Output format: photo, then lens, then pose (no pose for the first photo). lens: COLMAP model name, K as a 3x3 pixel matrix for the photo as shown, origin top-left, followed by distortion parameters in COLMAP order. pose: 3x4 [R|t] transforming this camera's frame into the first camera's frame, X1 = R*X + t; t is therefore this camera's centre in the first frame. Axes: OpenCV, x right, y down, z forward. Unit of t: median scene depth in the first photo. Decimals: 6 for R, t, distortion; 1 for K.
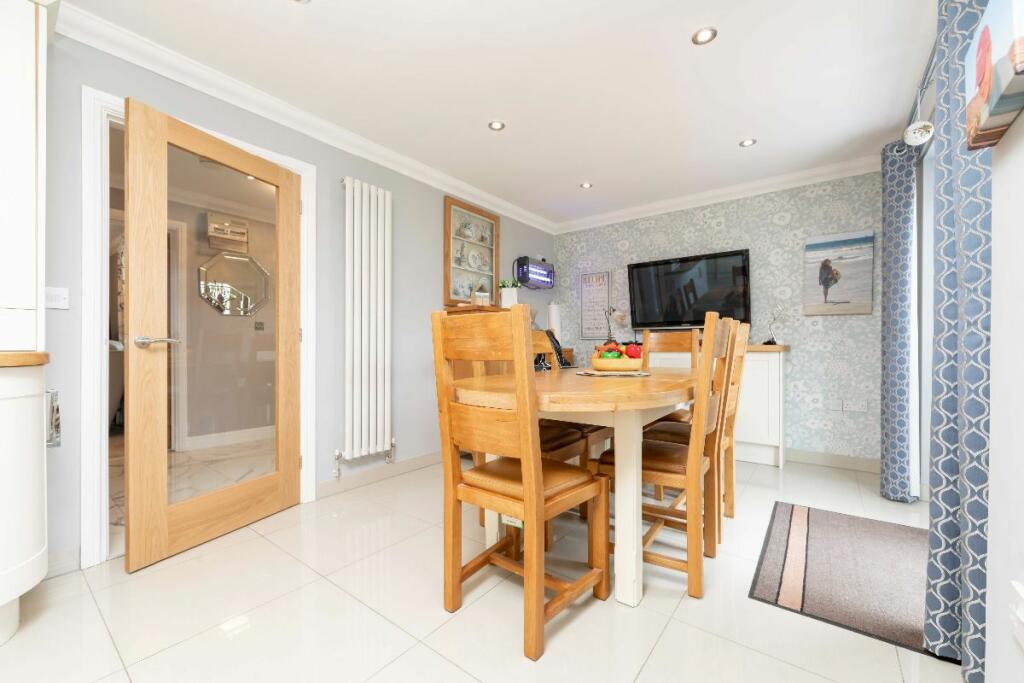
lens RADIAL K [[406.2, 0, 526.7], [0, 406.2, 342.6], [0, 0, 1]] dist [-0.003617, 0.000070]
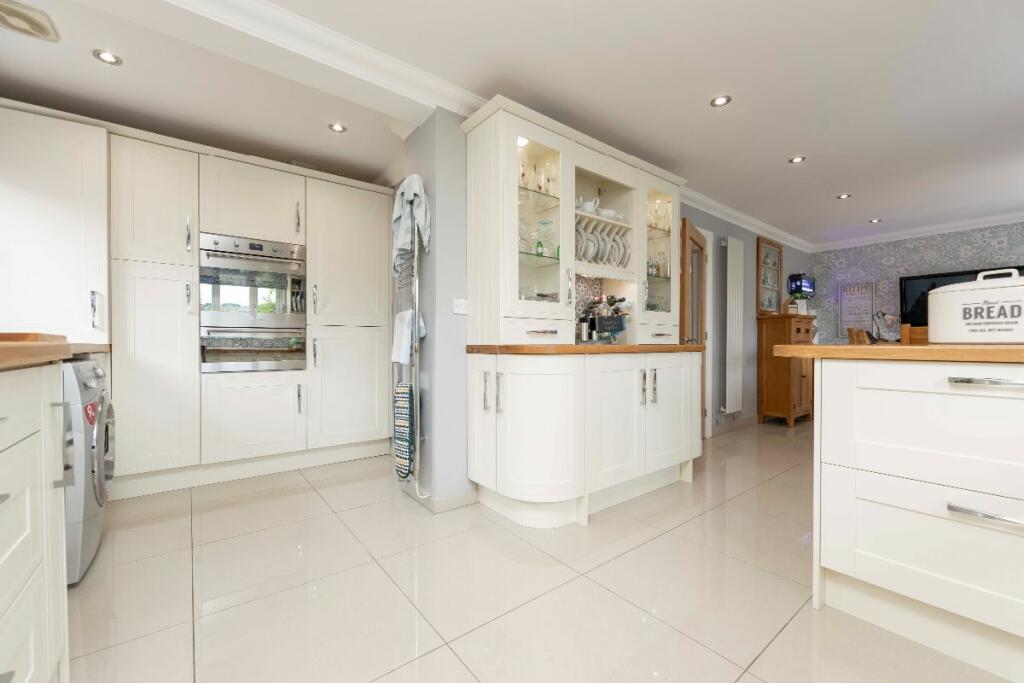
lens RADIAL K [[406.2, 0, 508.1], [0, 406.2, 340.8], [0, 0, 1]] dist [-0.003617, 0.000070]
pose [[0.964192, -0.003054, -0.265189, -0.596829], [0.003790, 0.999990, 0.002264, -0.004550], [0.265179, -0.003188, 0.964194, -0.533373]]
